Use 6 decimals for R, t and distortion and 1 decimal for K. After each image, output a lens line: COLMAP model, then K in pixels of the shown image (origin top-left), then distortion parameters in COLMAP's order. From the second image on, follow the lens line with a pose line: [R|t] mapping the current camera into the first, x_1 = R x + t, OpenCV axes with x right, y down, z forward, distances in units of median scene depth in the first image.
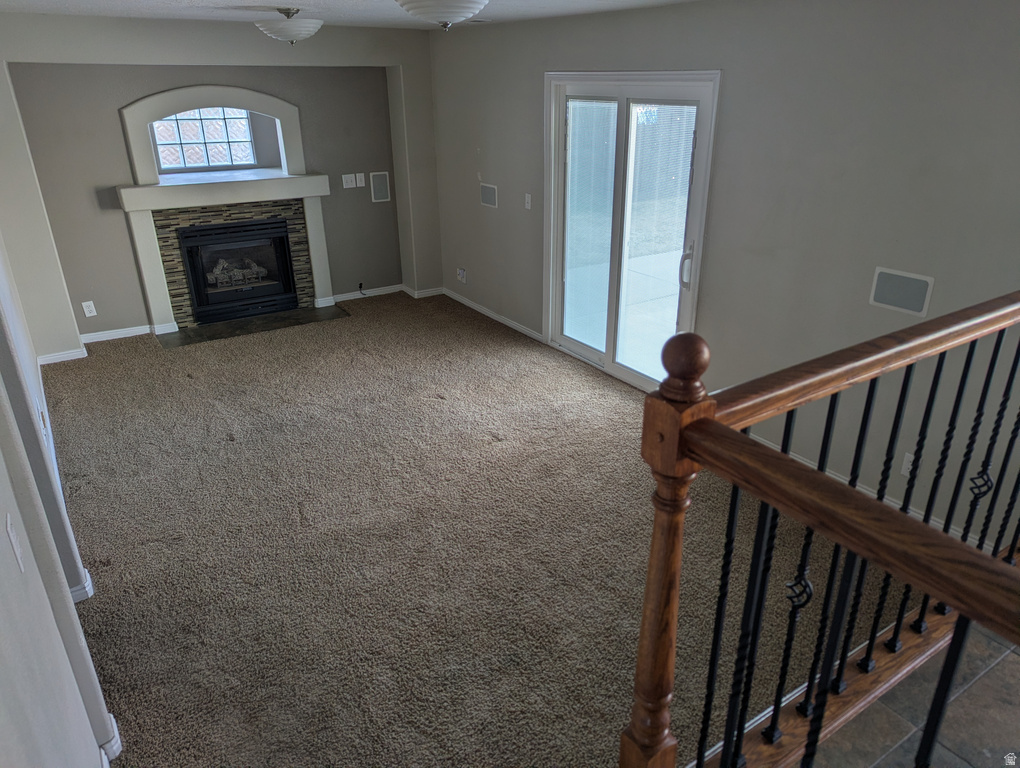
lens RADIAL K [[727.6, 0, 514.9], [0, 727.6, 385.5], [0, 0, 1]] dist [0.032885, -0.006109]
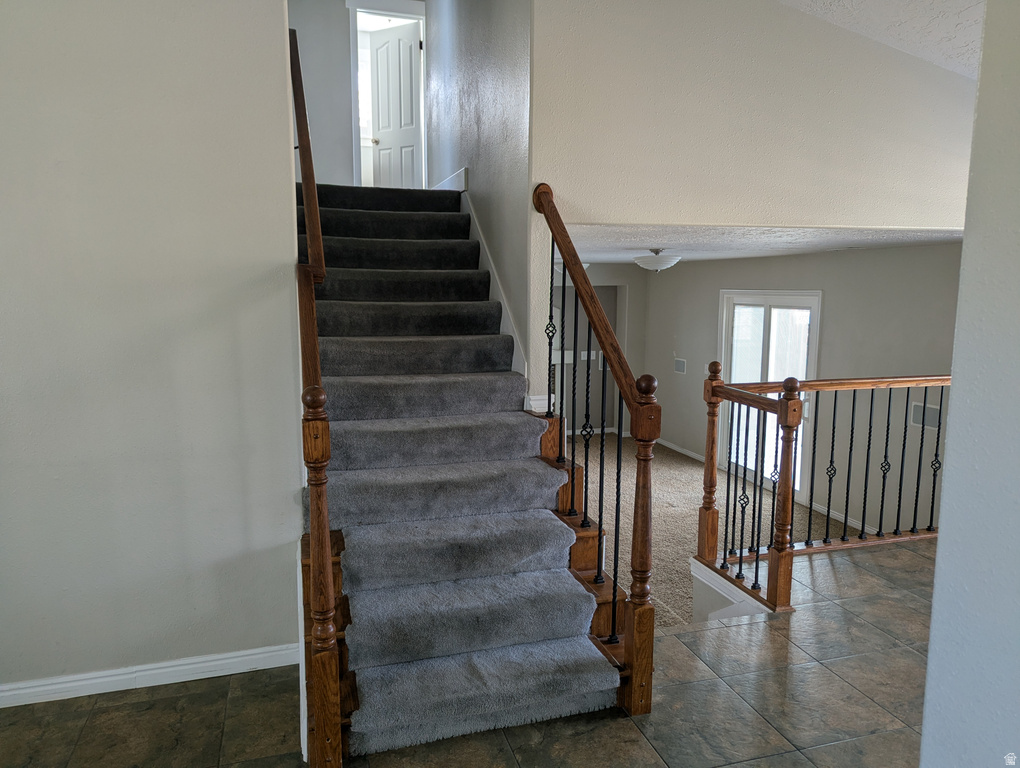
lens RADIAL K [[710.1, 0, 506.4], [0, 710.1, 380.2], [0, 0, 1]] dist [0.049685, -0.004682]
pose [[0.956630, 0.050956, -0.286814, 0.044890], [-0.125467, 0.960651, -0.247808, 0.177126], [0.262901, 0.273046, 0.925380, -0.437498]]
